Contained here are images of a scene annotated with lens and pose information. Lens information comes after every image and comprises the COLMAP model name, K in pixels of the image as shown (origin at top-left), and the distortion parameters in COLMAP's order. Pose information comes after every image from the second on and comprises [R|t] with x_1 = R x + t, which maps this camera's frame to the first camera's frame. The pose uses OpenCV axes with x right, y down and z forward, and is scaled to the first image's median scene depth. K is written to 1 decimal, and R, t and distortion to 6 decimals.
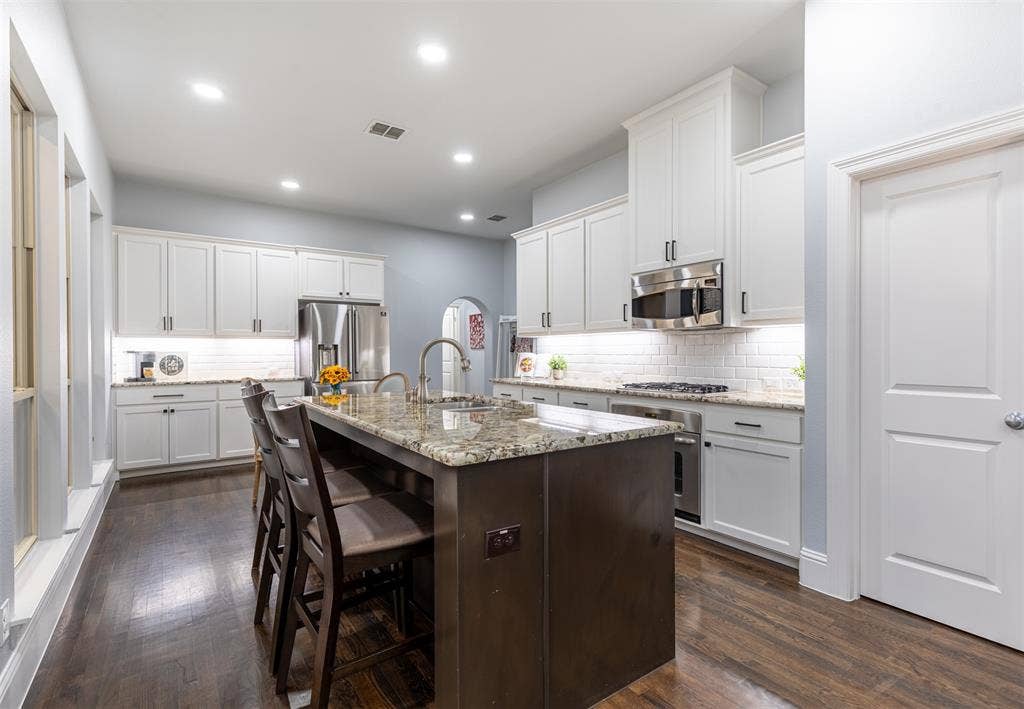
lens RADIAL K [[492.1, 0, 514.0], [0, 492.1, 353.8], [0, 0, 1]] dist [0.017499, -0.000901]
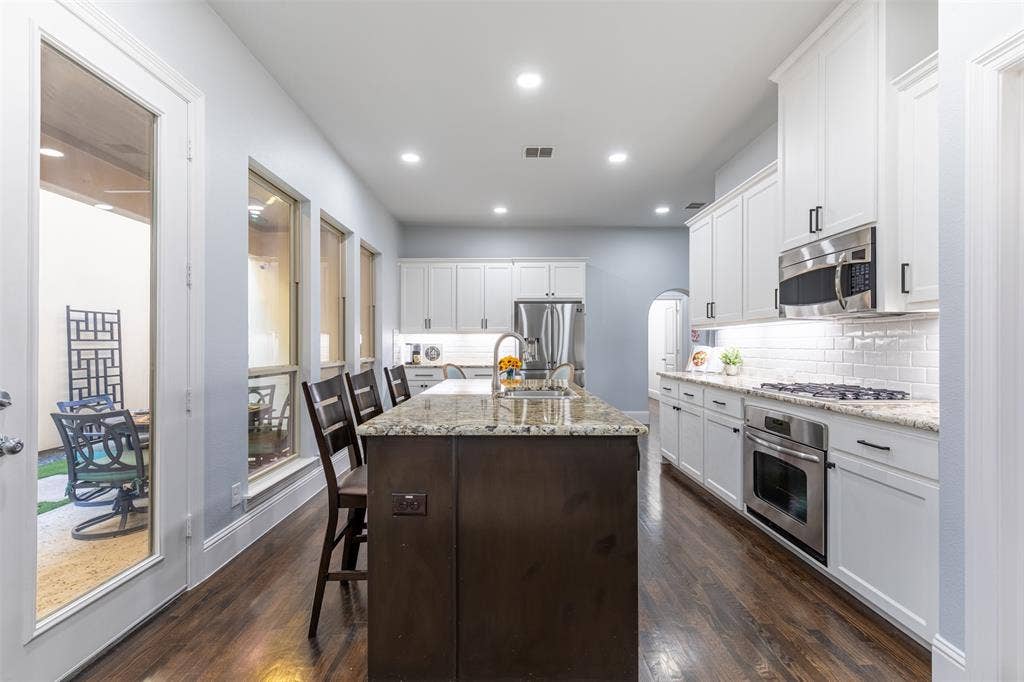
lens RADIAL K [[458.7, 0, 505.3], [0, 458.7, 343.4], [0, 0, 1]] dist [0.009686, -0.000134]
pose [[0.815657, 0.001726, -0.578534, 0.237481], [-0.004923, 0.999980, -0.003957, -0.001515], [0.578515, 0.006076, 0.815649, 0.068107]]
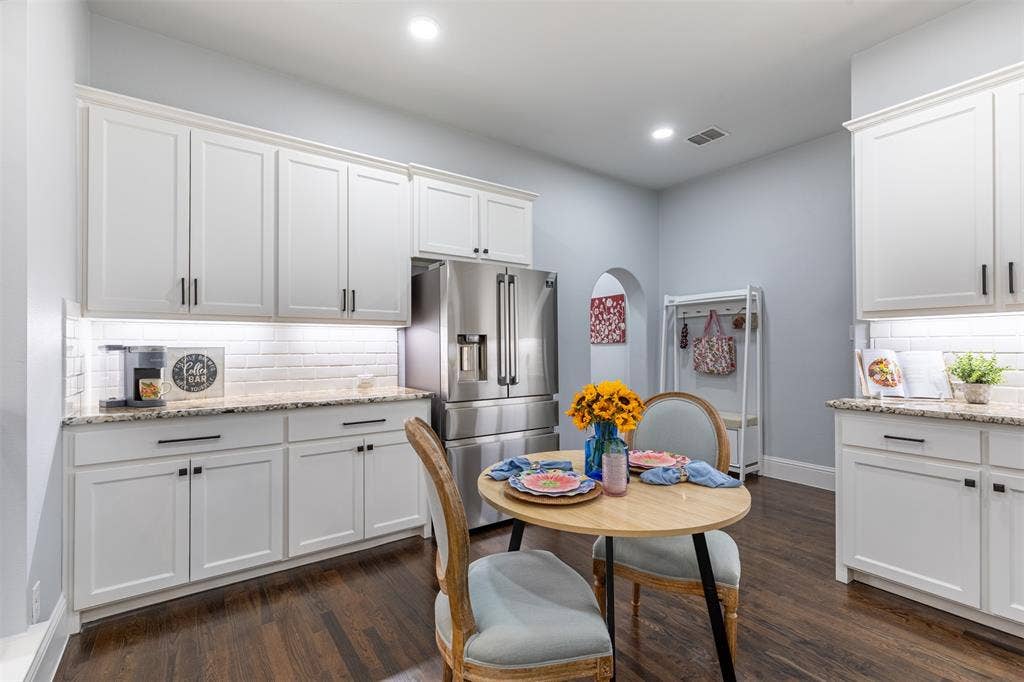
lens RADIAL K [[458.7, 0, 509.9], [0, 458.7, 343.2], [0, 0, 1]] dist [0.009686, -0.000134]
pose [[0.999954, 0.000441, 0.009531, -0.379704], [-0.000300, 0.999890, -0.014834, -0.001279], [-0.009536, 0.014830, 0.999845, 0.533726]]
